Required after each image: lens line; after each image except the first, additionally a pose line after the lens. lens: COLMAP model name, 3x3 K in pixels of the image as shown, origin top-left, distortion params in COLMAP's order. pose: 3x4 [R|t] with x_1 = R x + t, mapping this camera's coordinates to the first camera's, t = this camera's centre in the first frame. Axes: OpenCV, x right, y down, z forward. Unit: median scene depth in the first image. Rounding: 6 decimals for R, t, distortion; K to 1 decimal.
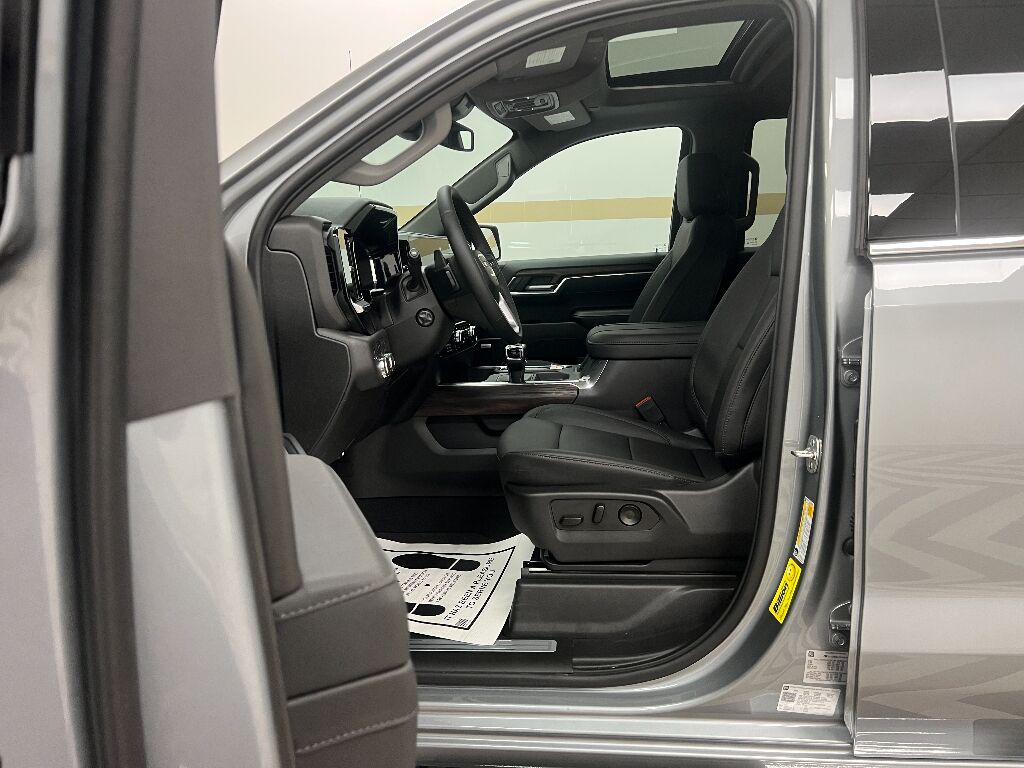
lens RADIAL K [[776.2, 0, 510.6], [0, 776.2, 382.2], [0, 0, 1]] dist [0.032434, -0.046149]
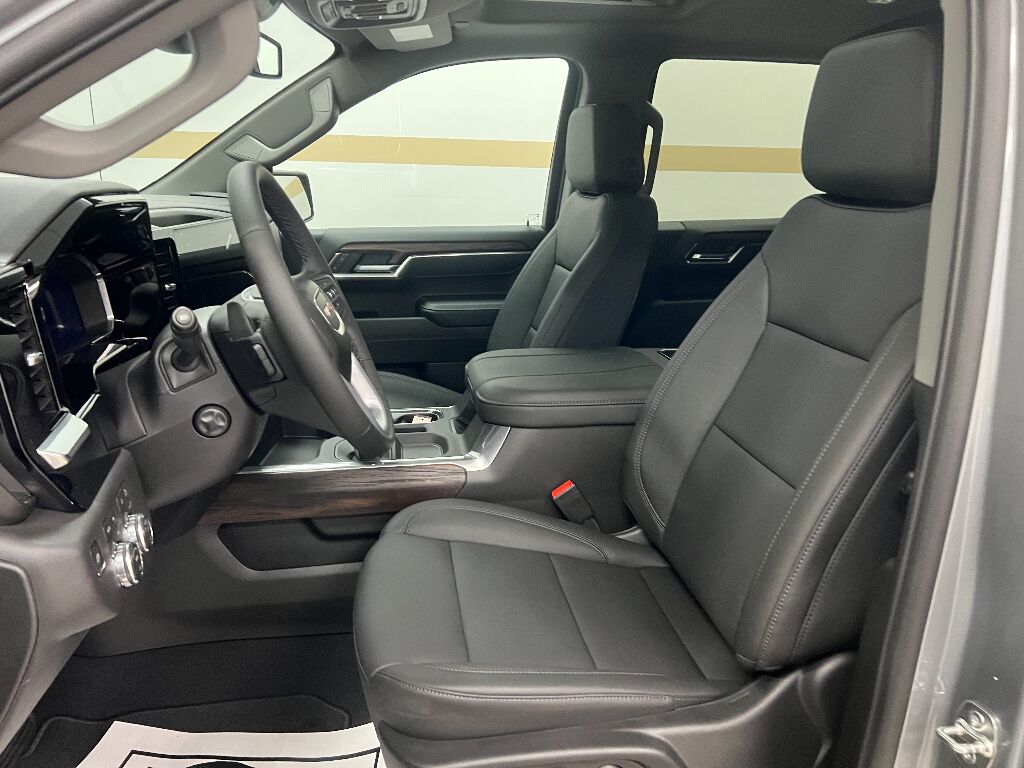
lens RADIAL K [[776.2, 0, 512.3], [0, 776.2, 384.6], [0, 0, 1]] dist [0.032434, -0.046149]
pose [[0.966436, -0.025548, 0.255634, -0.038479], [-0.001957, 0.994282, 0.106767, -0.130554], [-0.256900, -0.103684, 0.960860, 0.356626]]
